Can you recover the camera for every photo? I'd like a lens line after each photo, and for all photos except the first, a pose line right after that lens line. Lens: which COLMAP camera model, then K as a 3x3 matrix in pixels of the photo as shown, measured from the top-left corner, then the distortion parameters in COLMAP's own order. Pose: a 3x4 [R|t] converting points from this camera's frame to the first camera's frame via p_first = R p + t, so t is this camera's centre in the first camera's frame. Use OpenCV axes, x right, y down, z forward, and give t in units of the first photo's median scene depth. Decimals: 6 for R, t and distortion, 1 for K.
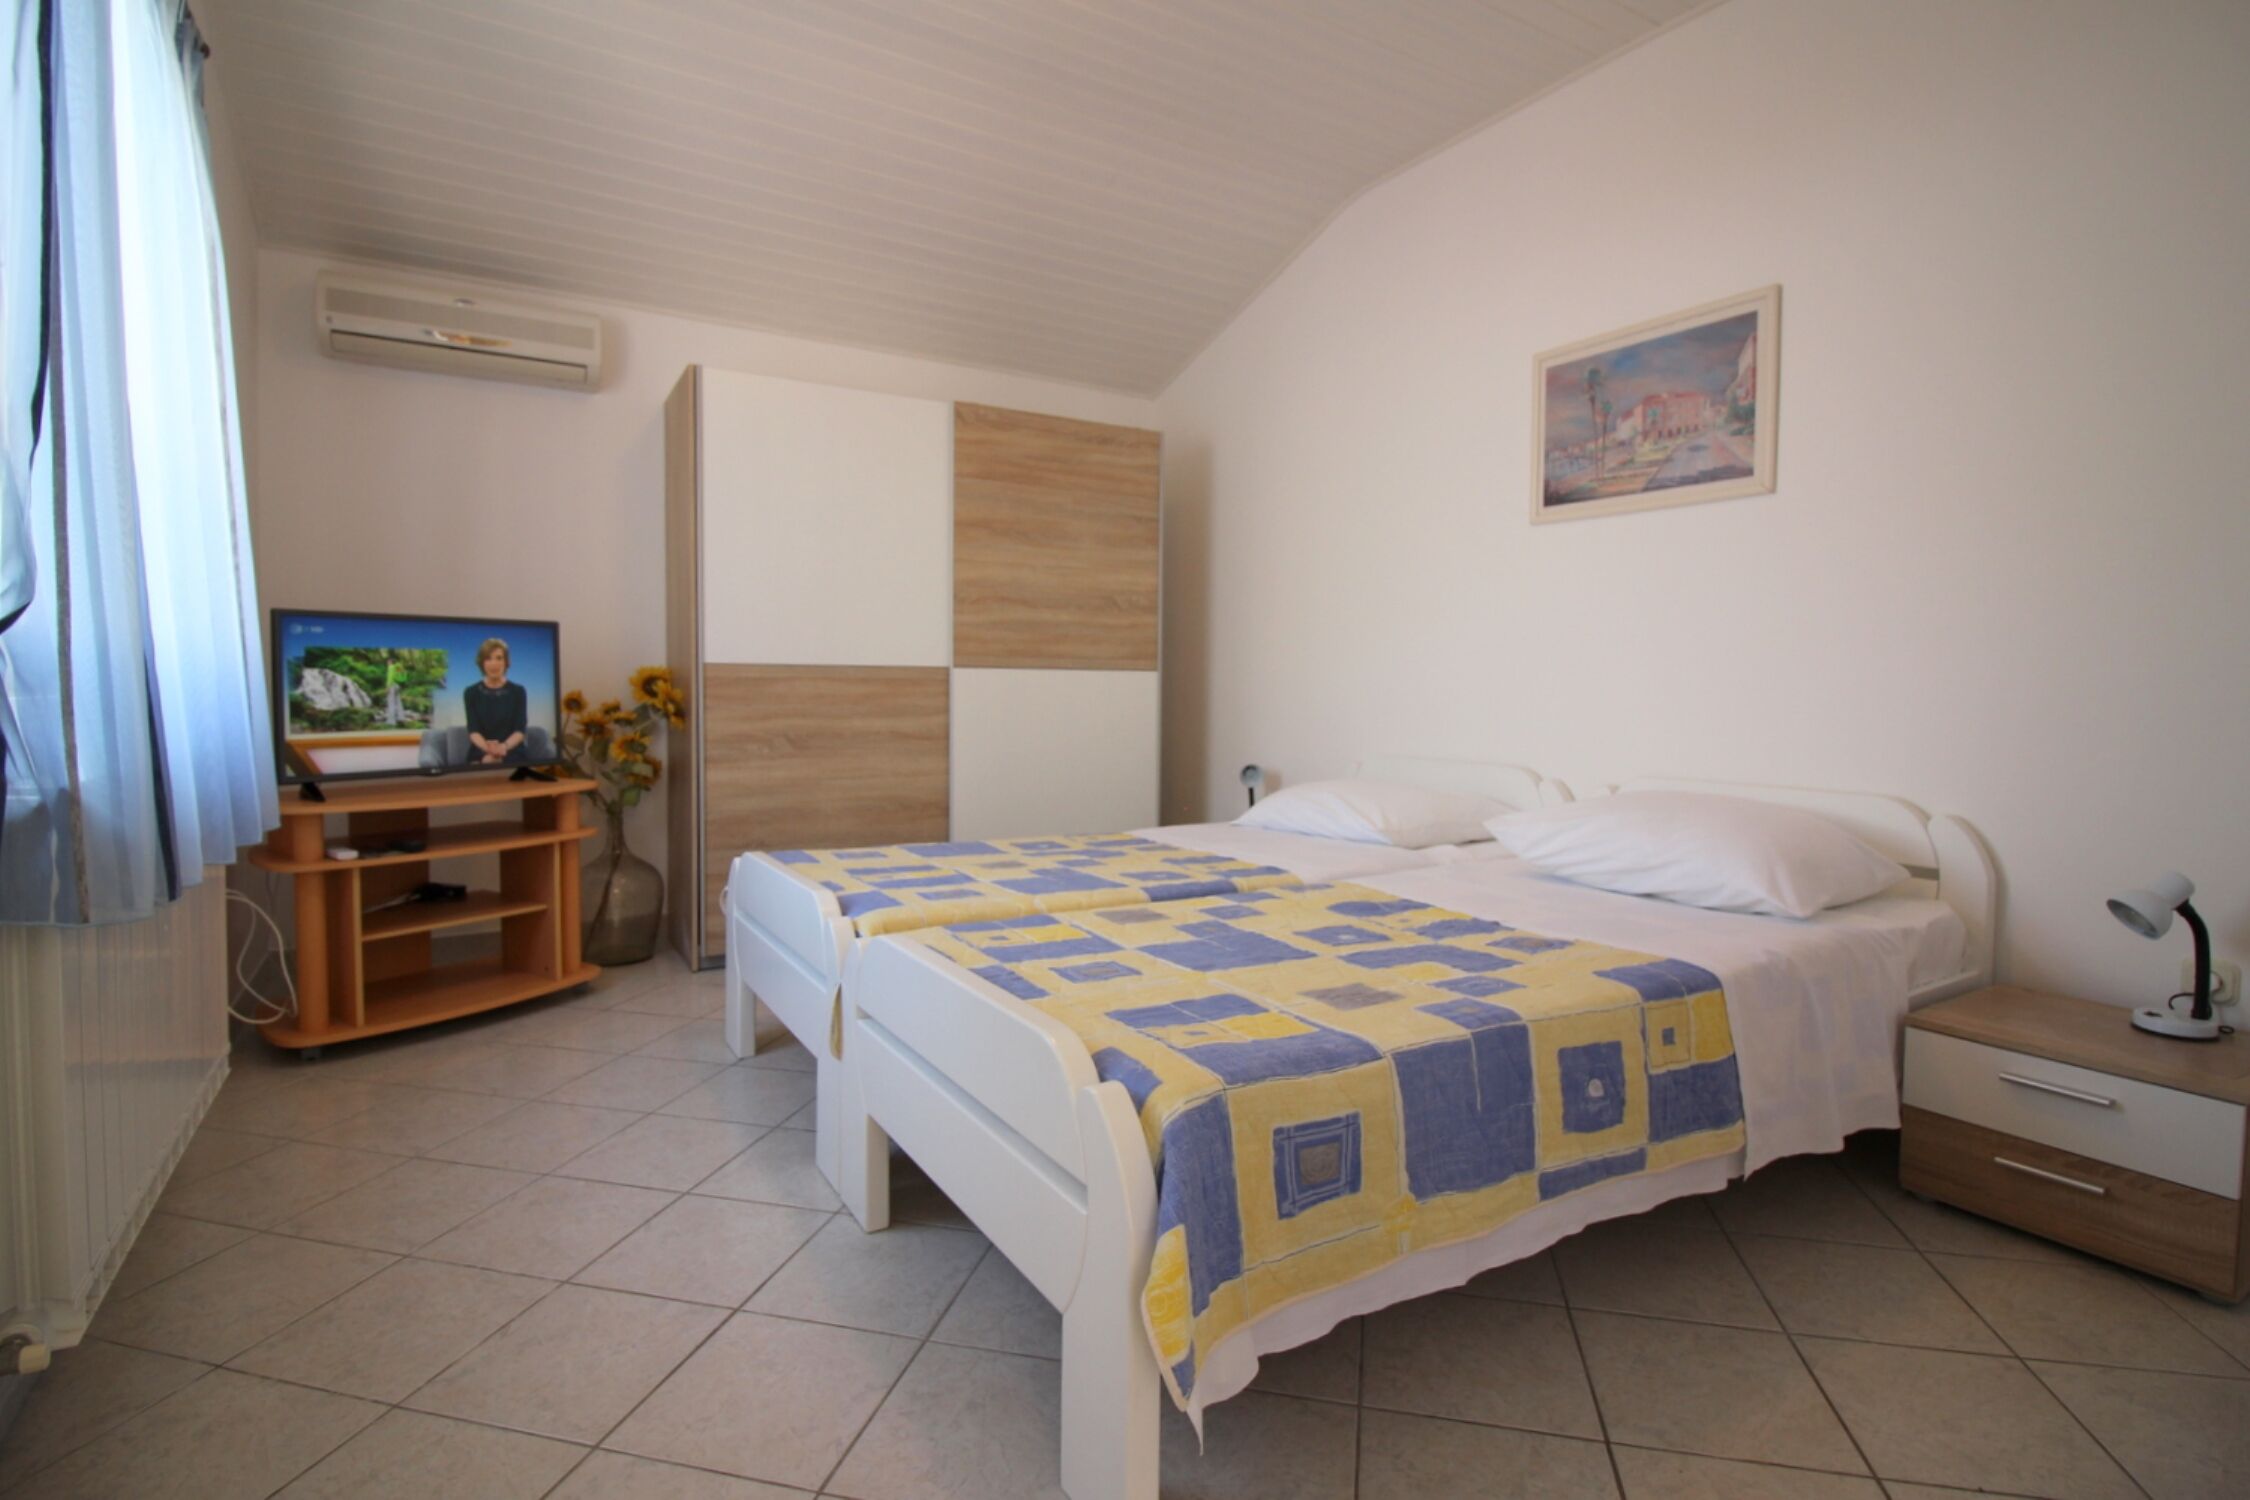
lens RADIAL K [[1055.8, 0, 1146.8], [0, 1055.8, 726.8], [0, 0, 1]] dist [0.003164, -0.016036]
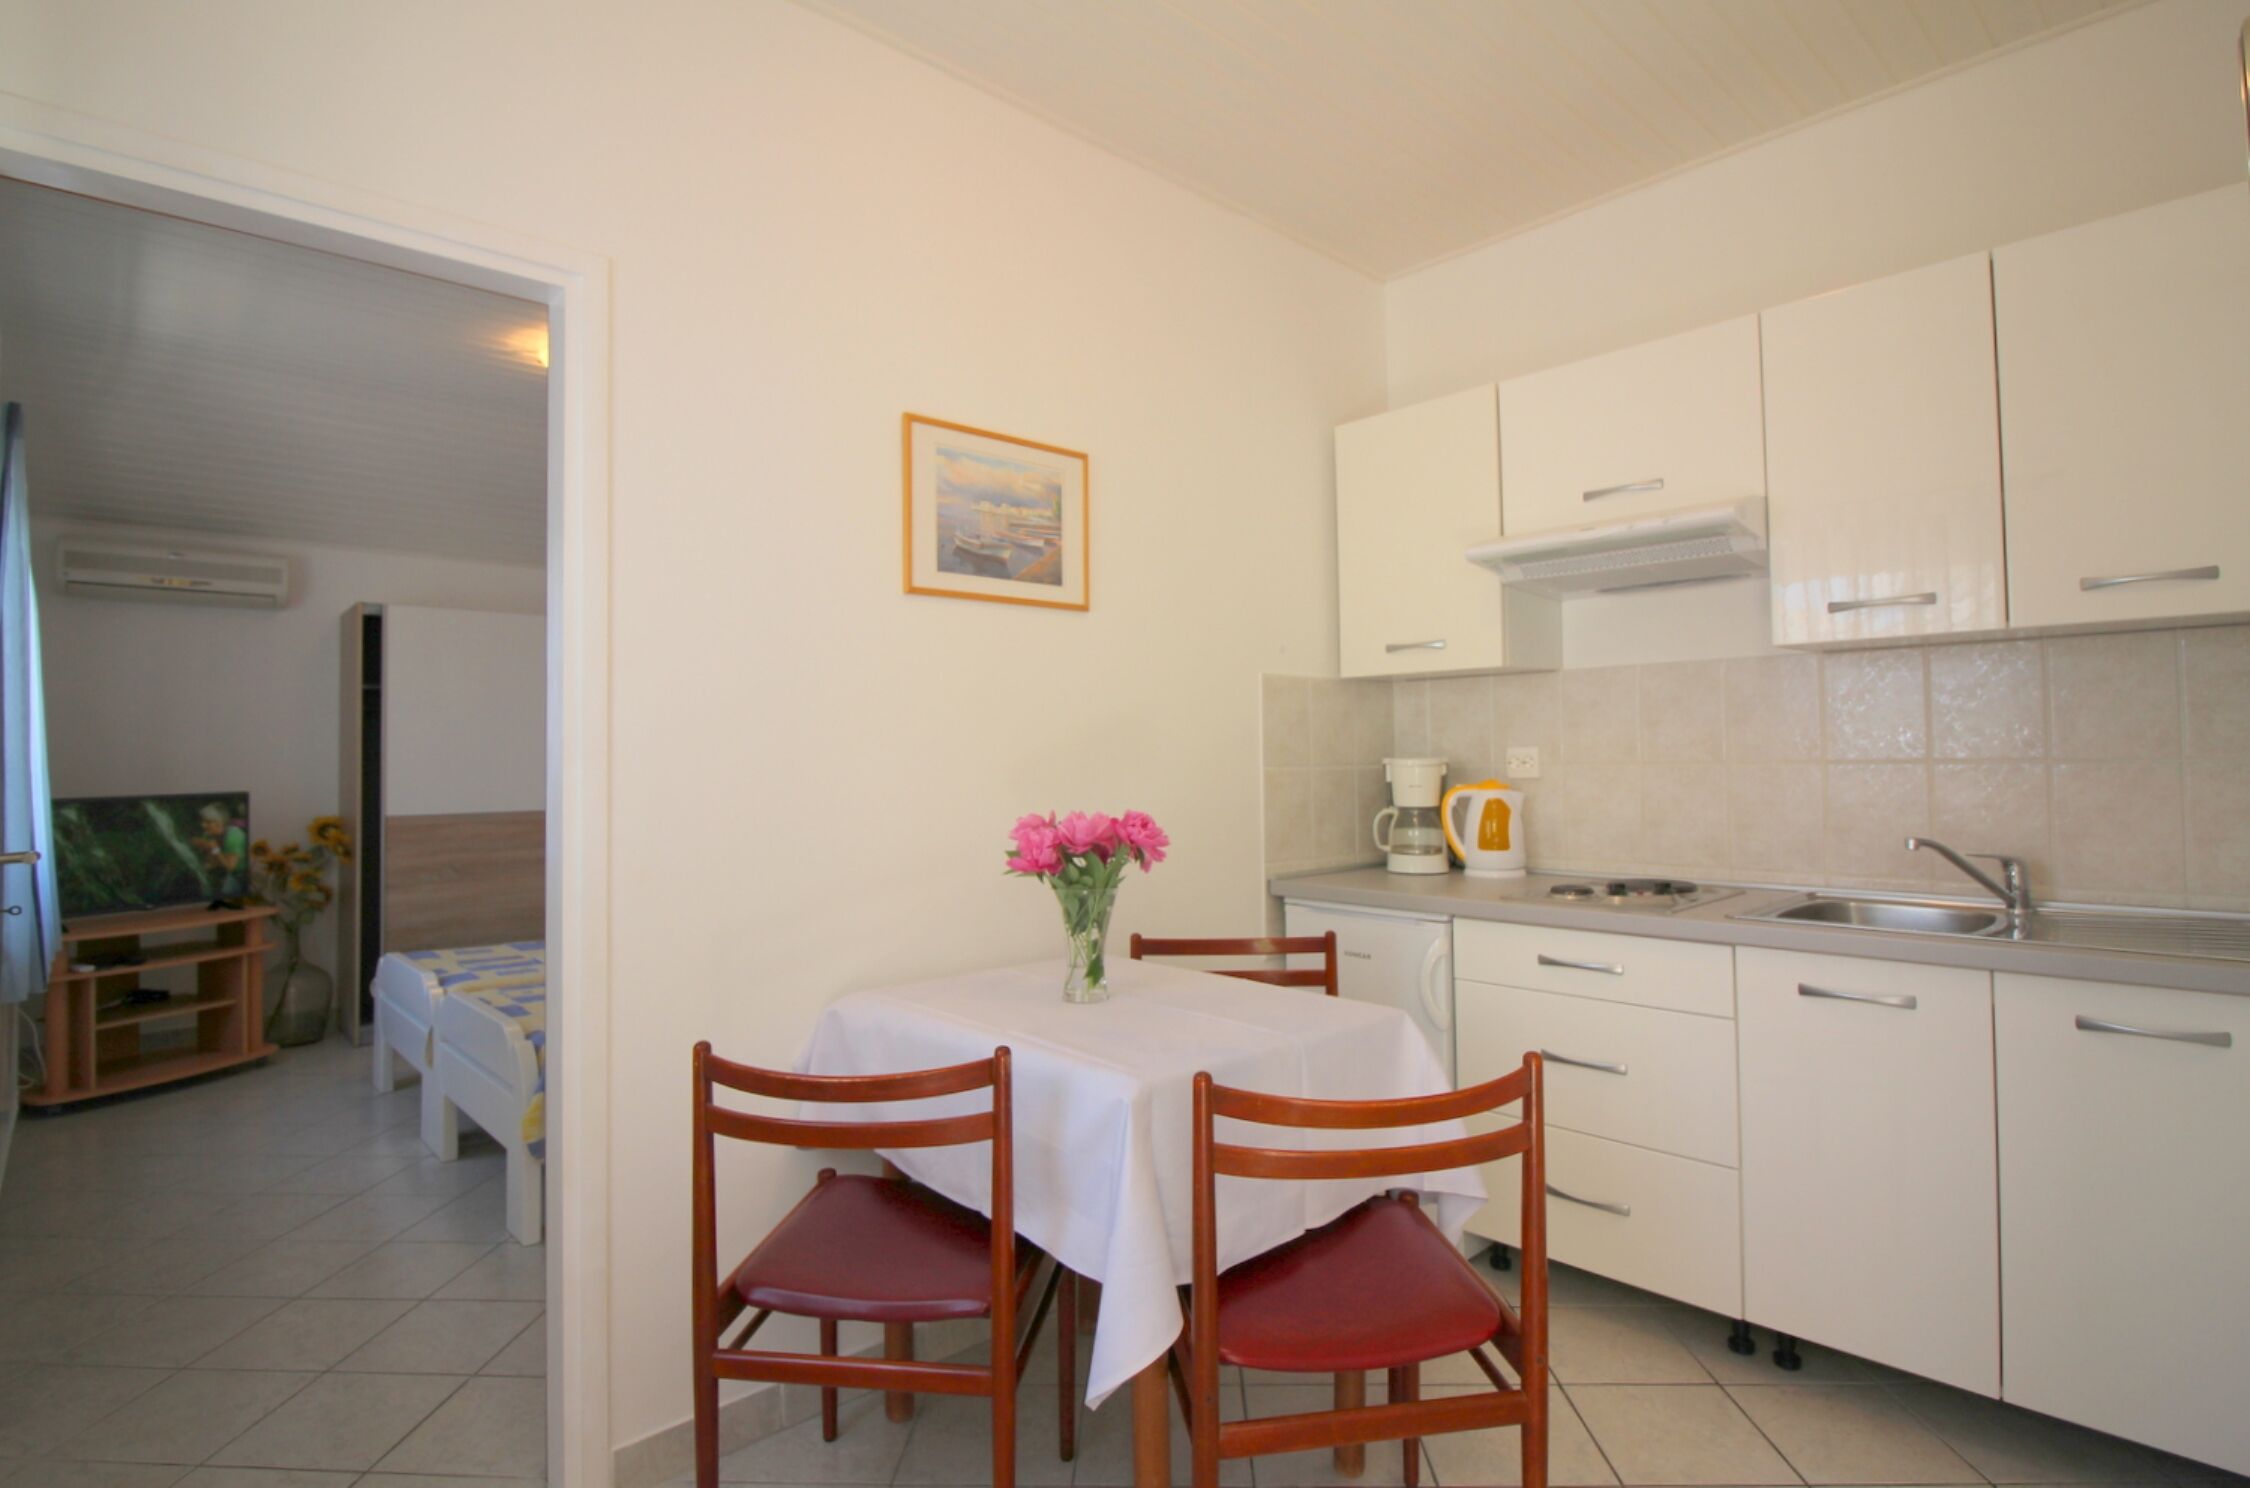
lens RADIAL K [[1070.5, 0, 1113.8], [0, 1070.5, 732.0], [0, 0, 1]] dist [-0.000465, -0.009314]
pose [[0.982549, -0.017018, 0.185224, 0.364480], [0.029797, 0.997346, -0.066429, -0.064682], [-0.183602, 0.070789, 0.980449, -0.712798]]
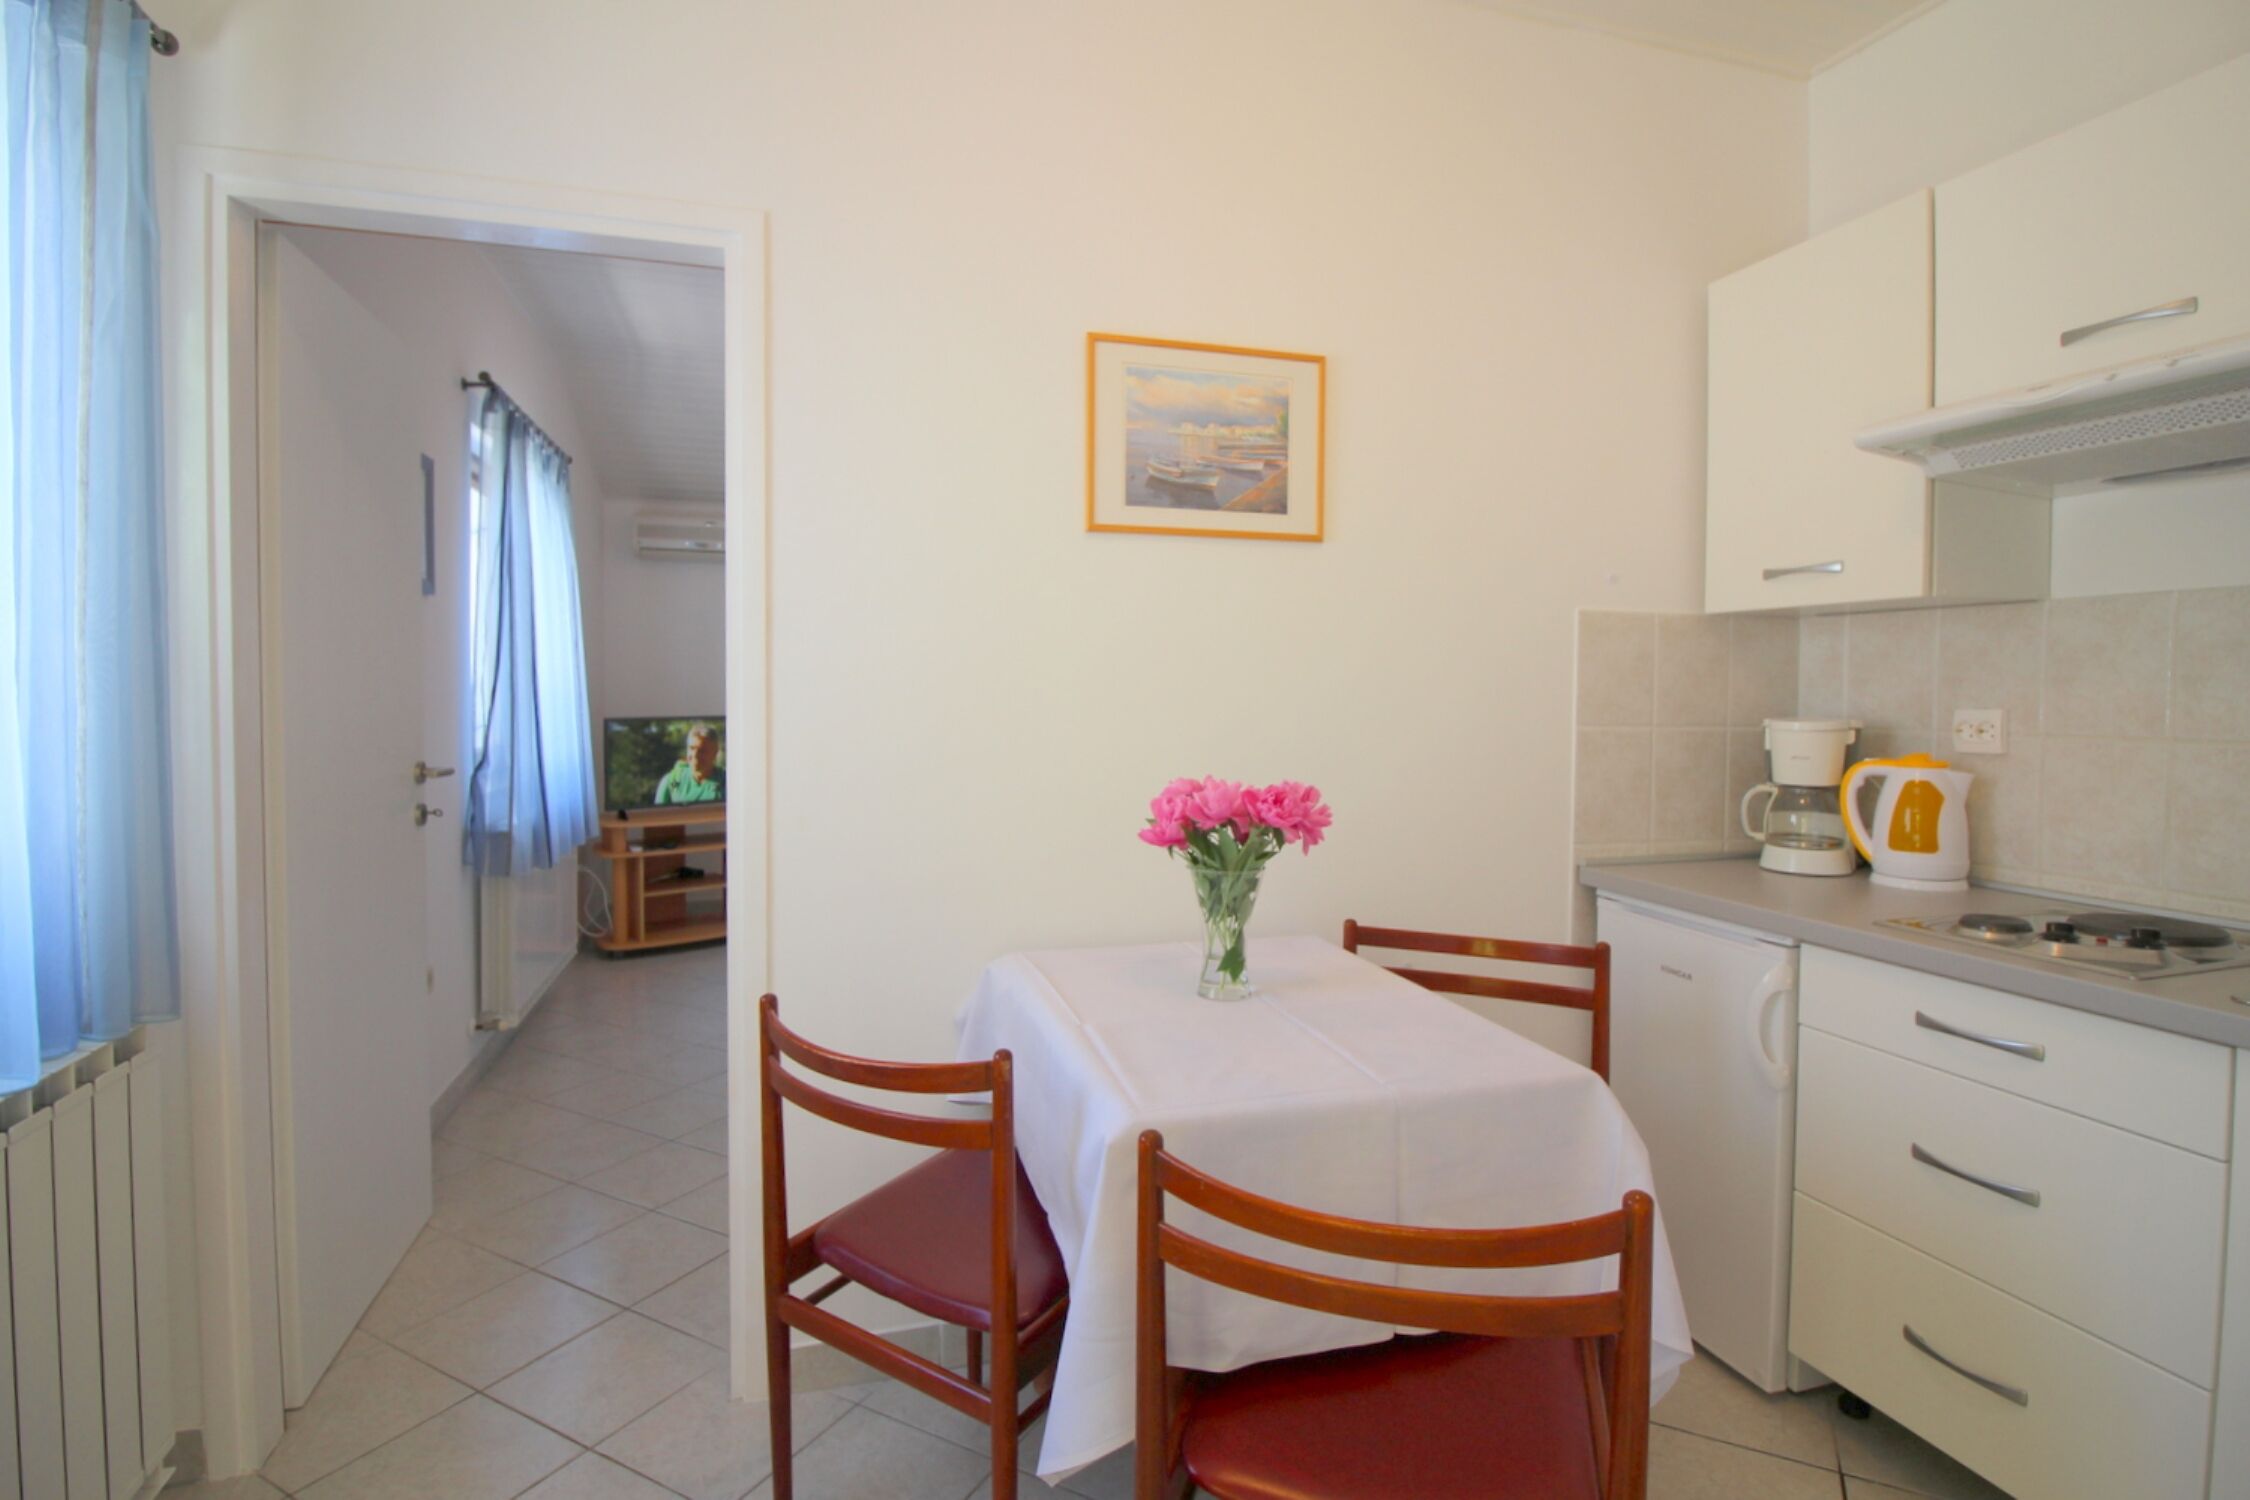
lens RADIAL K [[1055.8, 0, 1146.8], [0, 1055.8, 726.8], [0, 0, 1]] dist [0.003164, -0.016036]
pose [[0.968659, 0.005334, -0.248337, 0.585862], [-0.008605, 0.999890, -0.012089, -0.082682], [0.248245, 0.013847, 0.968598, -0.600901]]
